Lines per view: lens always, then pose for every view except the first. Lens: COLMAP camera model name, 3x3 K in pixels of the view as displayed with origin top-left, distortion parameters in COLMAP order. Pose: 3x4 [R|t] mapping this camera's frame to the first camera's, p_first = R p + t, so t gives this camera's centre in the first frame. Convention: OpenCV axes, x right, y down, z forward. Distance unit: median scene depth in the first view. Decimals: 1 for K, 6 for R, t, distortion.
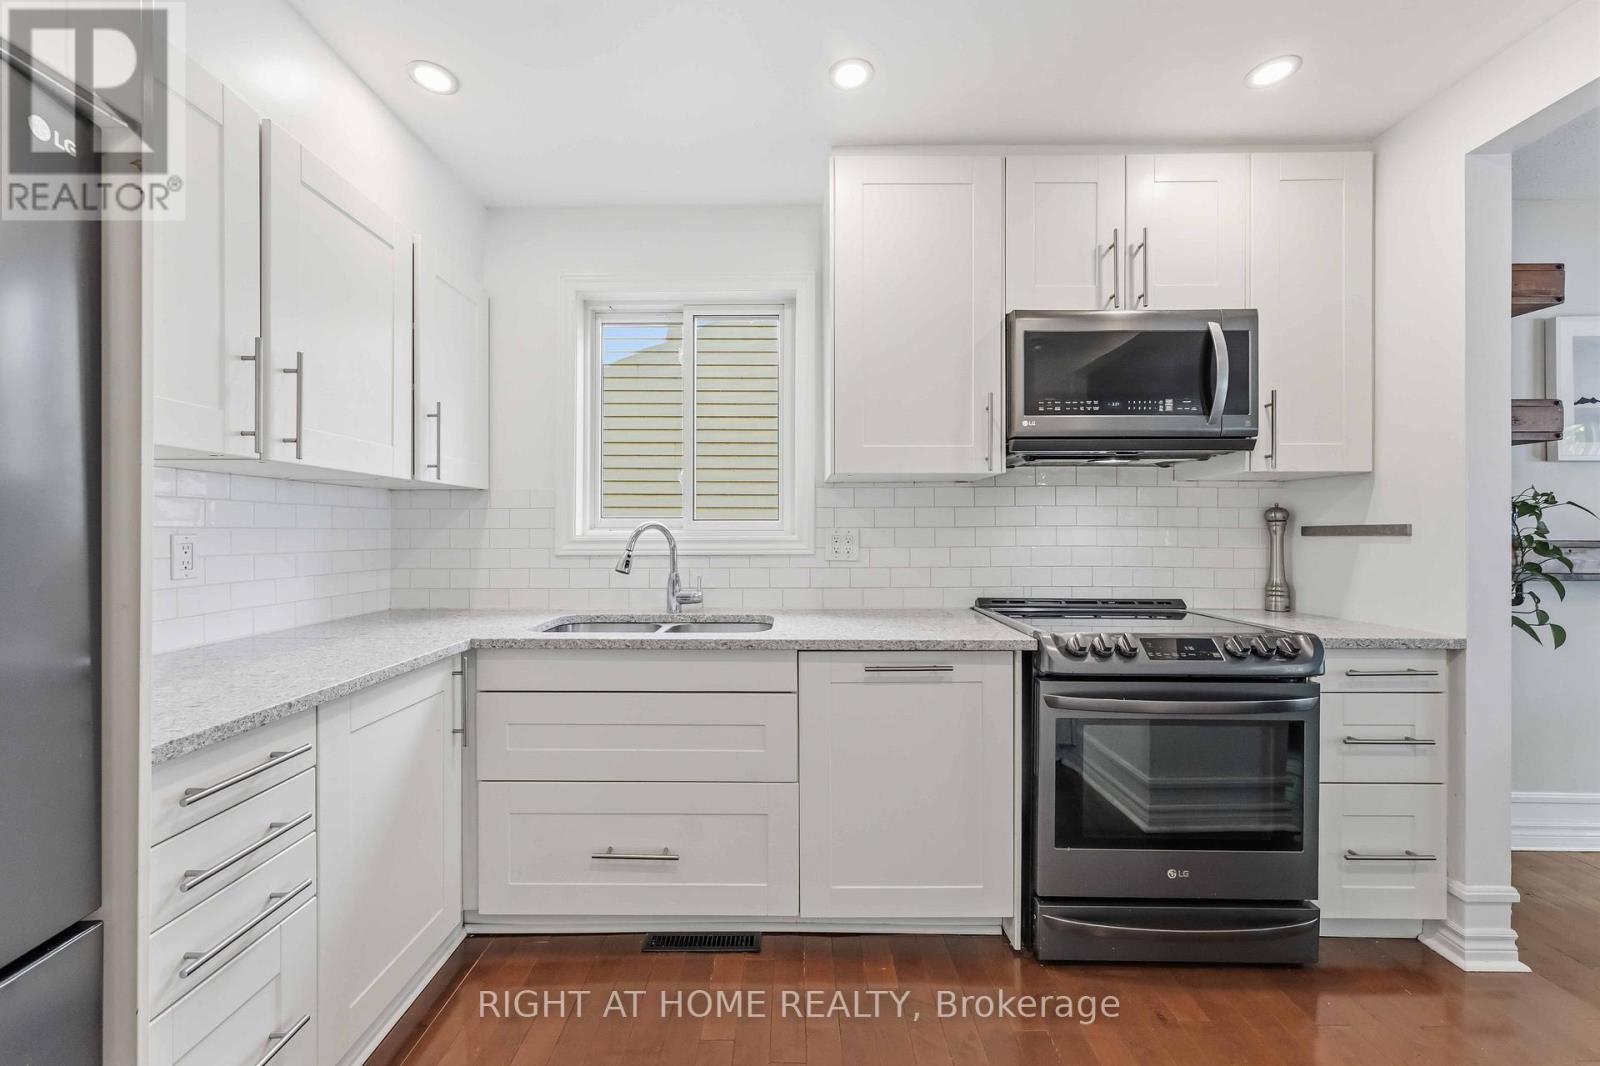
lens RADIAL K [[638.8, 0, 792.5], [0, 638.8, 536.7], [0, 0, 1]] dist [0.000412, 0.000009]
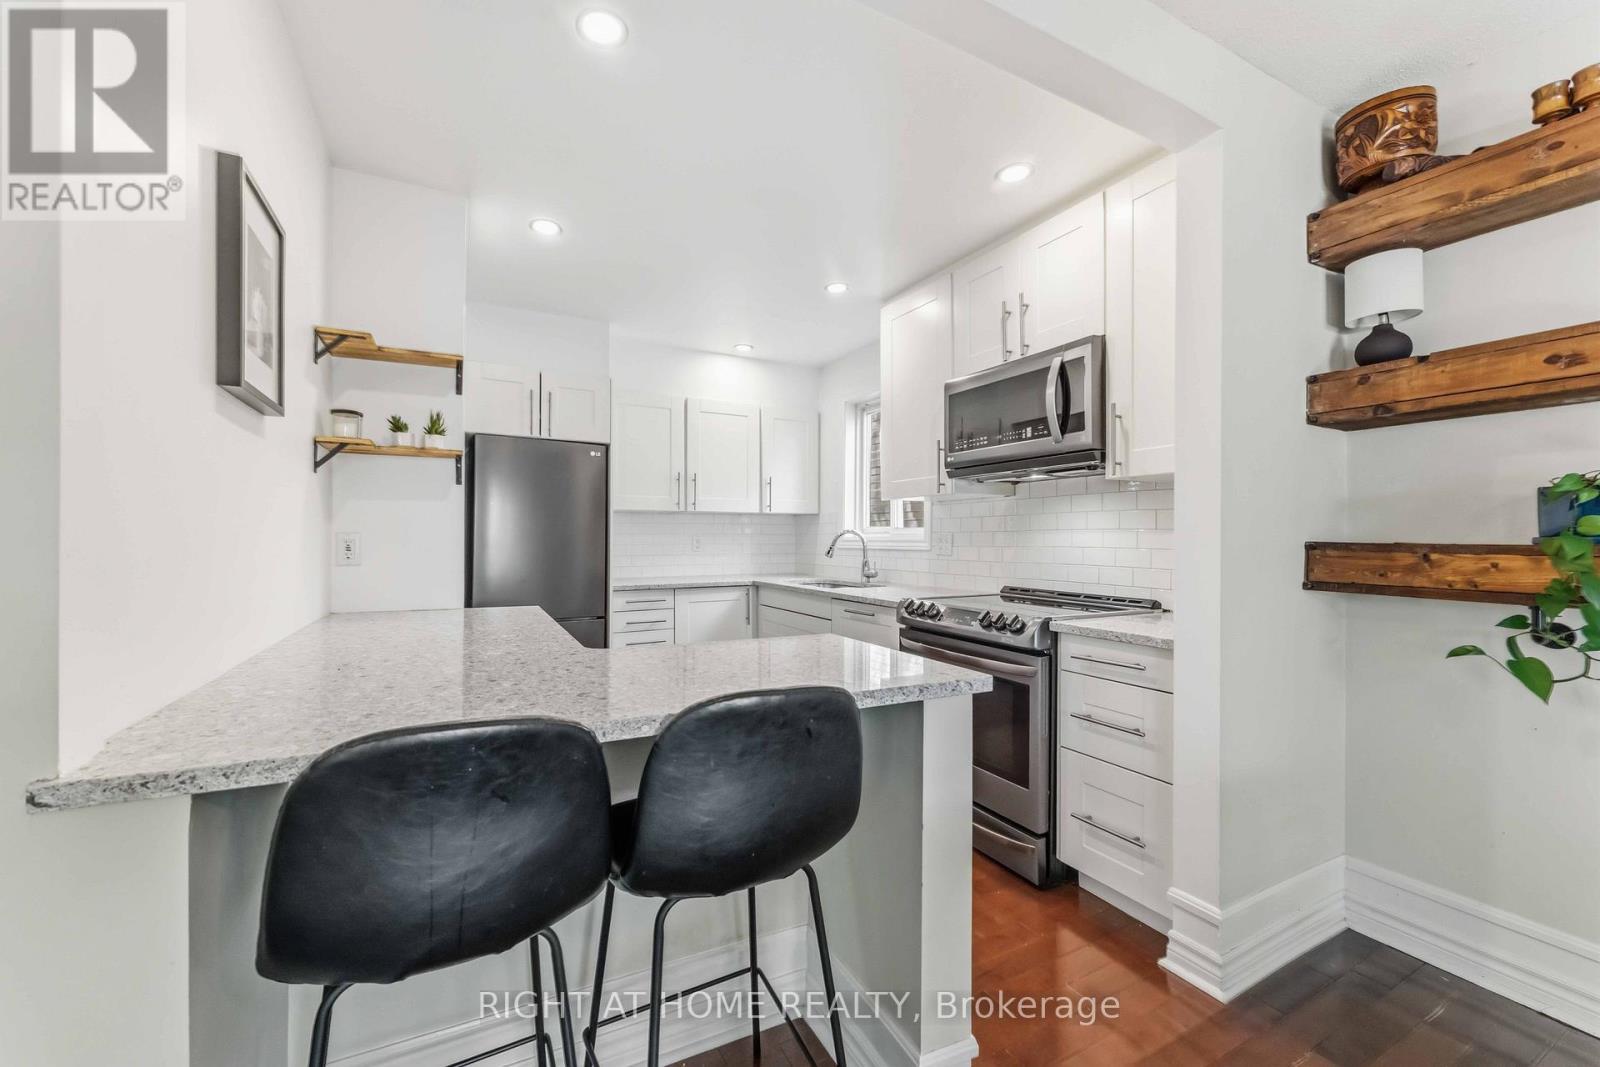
lens RADIAL K [[638.8, 0, 792.5], [0, 638.8, 537.2], [0, 0, 1]] dist [0.000412, 0.000009]
pose [[0.480217, 0.000194, -0.877150, 1.451294], [-0.011368, 0.999917, -0.006003, 0.011923], [0.877076, 0.012854, 0.480179, -0.001411]]
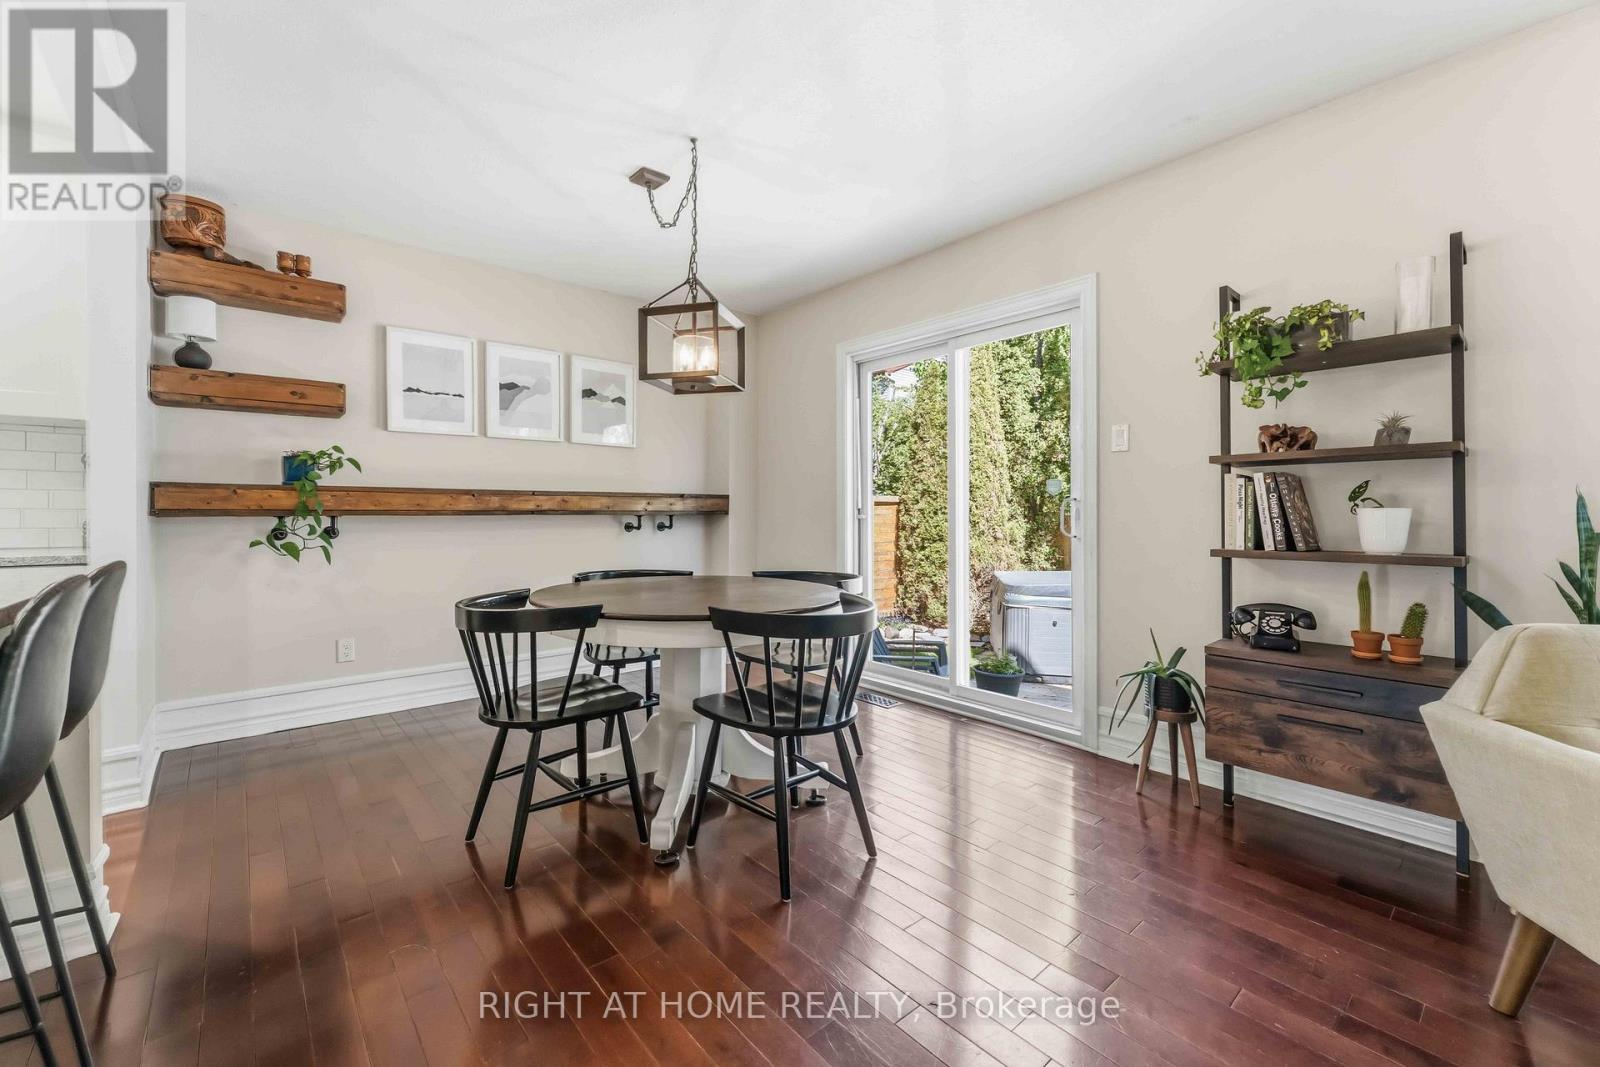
lens RADIAL K [[654.3, 0, 784.8], [0, 654.3, 510.1], [0, 0, 1]] dist [0.000866, -0.000130]
pose [[0.754443, -0.000877, 0.656365, 1.098074], [0.007809, 0.999940, -0.007639, 0.083017], [-0.656319, 0.010889, 0.754405, -0.754537]]
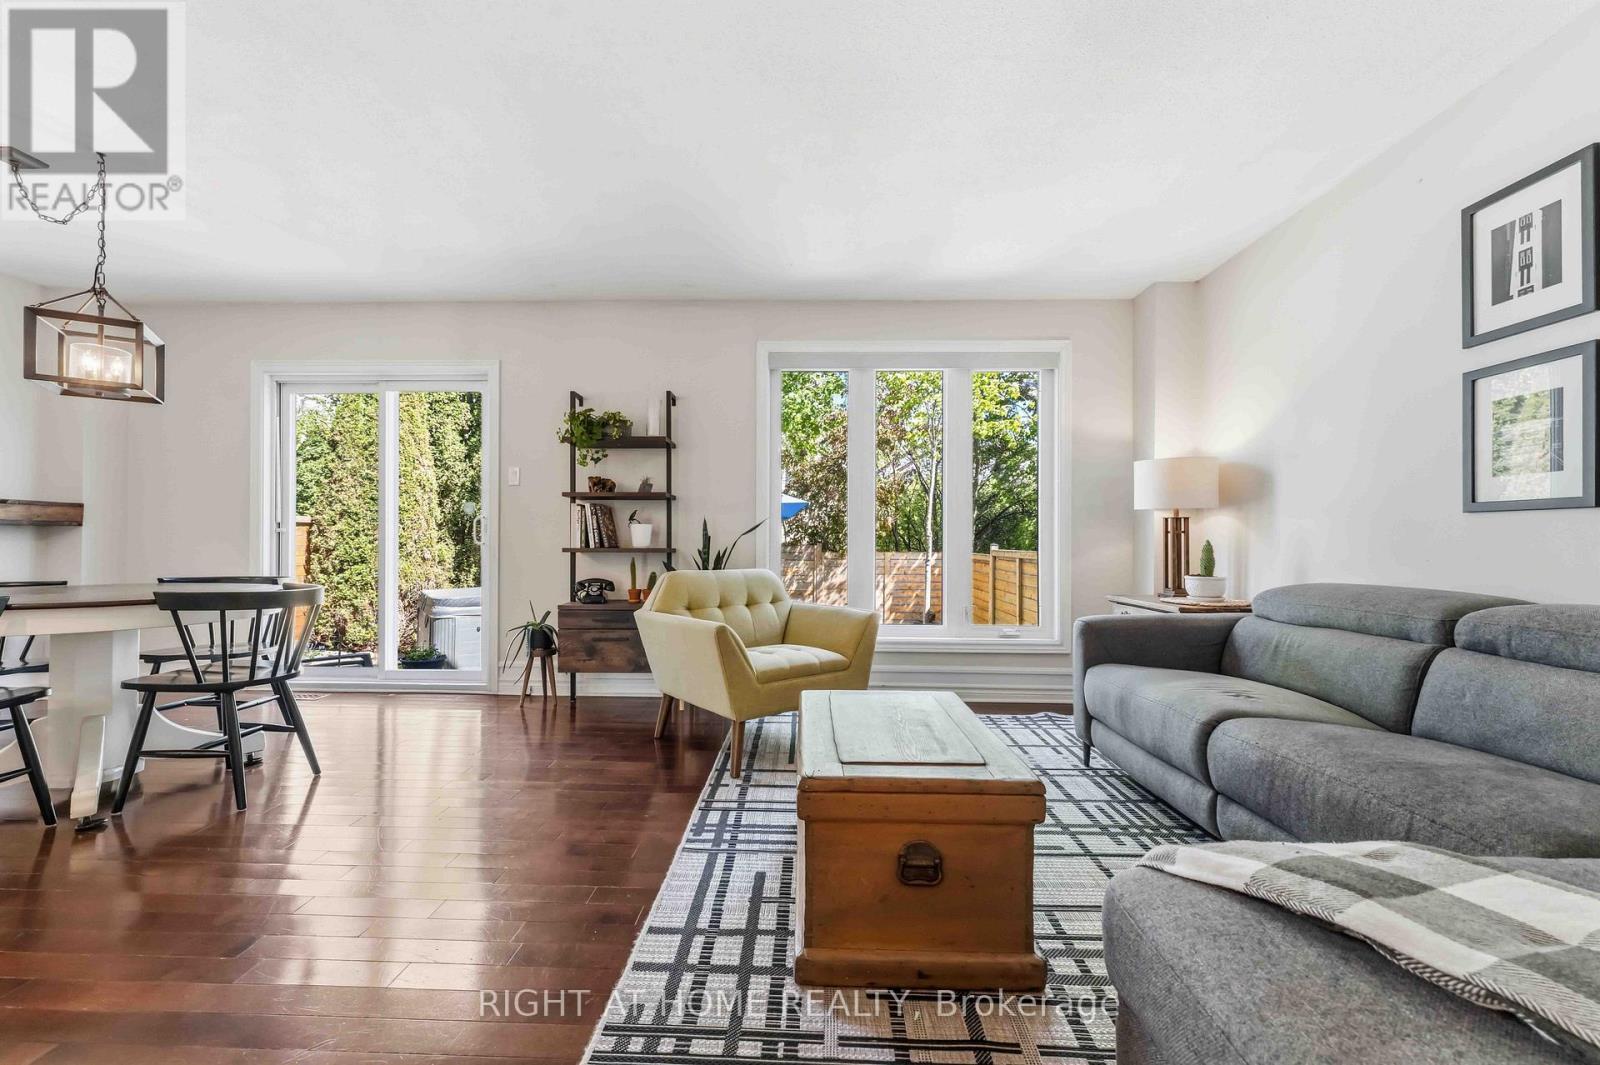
lens RADIAL K [[643.7, 0, 791.8], [0, 643.7, 540.4], [0, 0, 1]] dist [-0.000598, -0.000201]
pose [[0.025869, 0.001027, 0.999665, 0.565201], [0.002886, 0.999995, -0.001102, 0.129380], [-0.999661, 0.002913, 0.025865, -1.088018]]
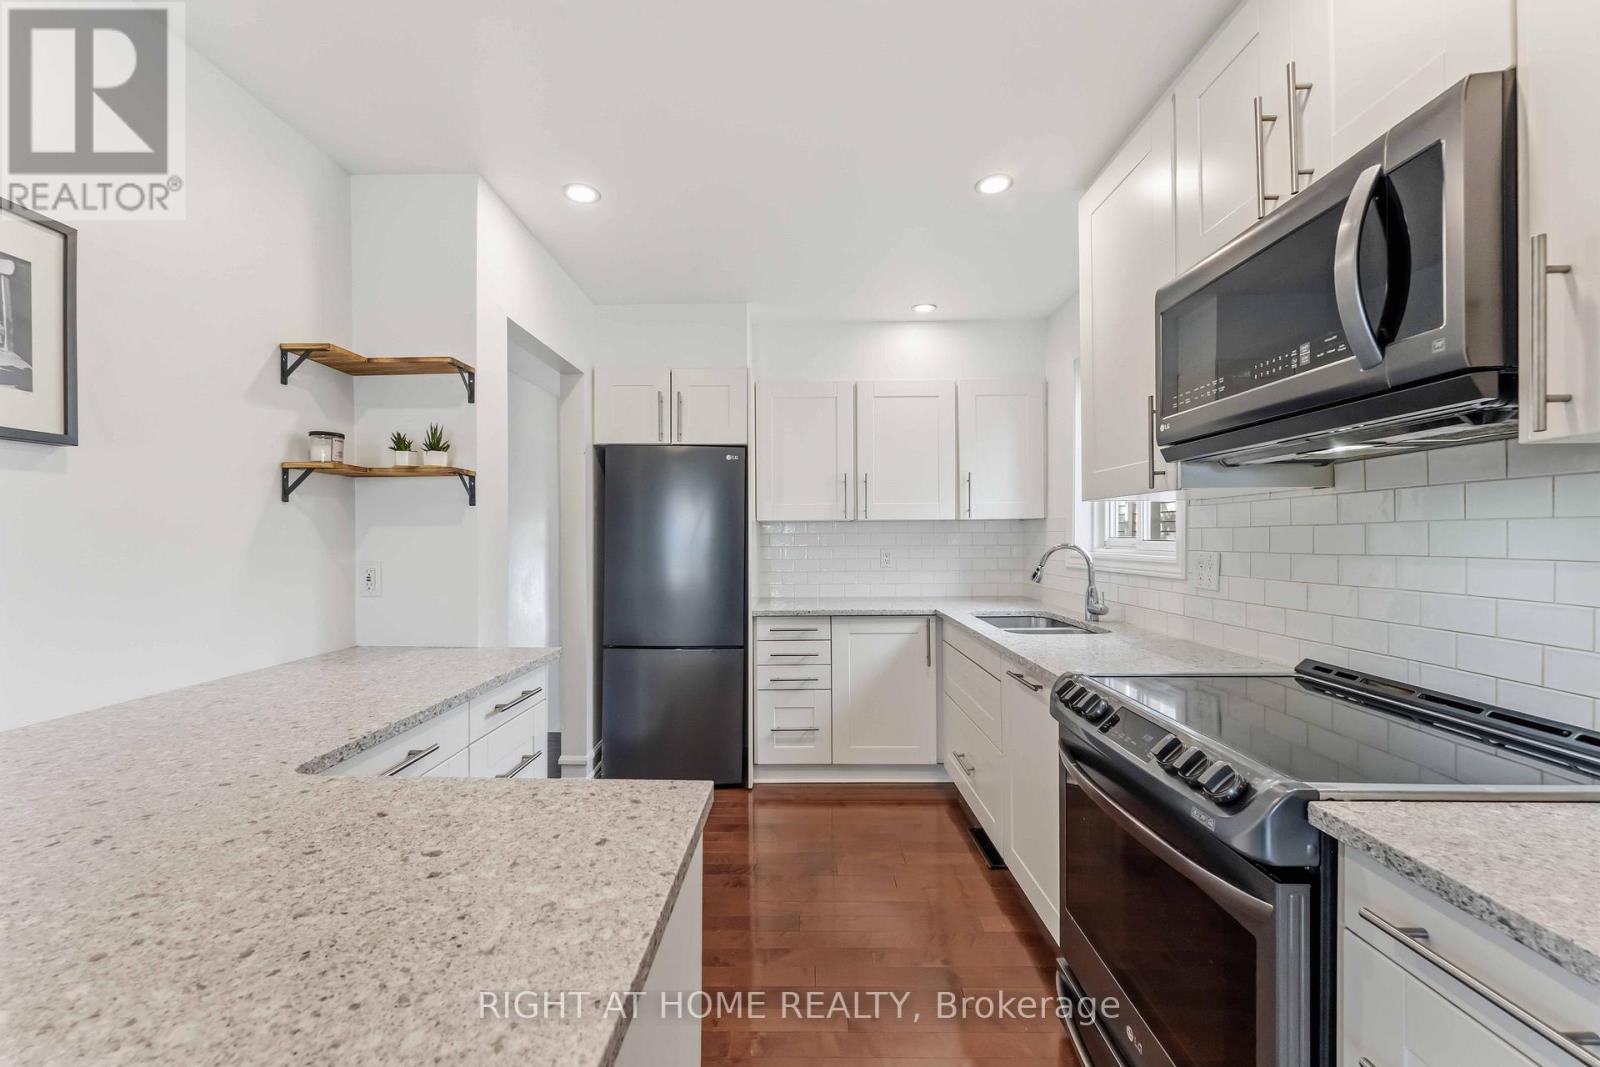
lens RADIAL K [[638.8, 0, 792.5], [0, 638.8, 537.2], [0, 0, 1]] dist [0.000412, 0.000009]
pose [[-0.000300, 0.001999, -0.999998, 1.158492], [-0.005810, 0.999981, 0.002001, -0.038673], [0.999983, 0.005811, -0.000288, 0.533887]]
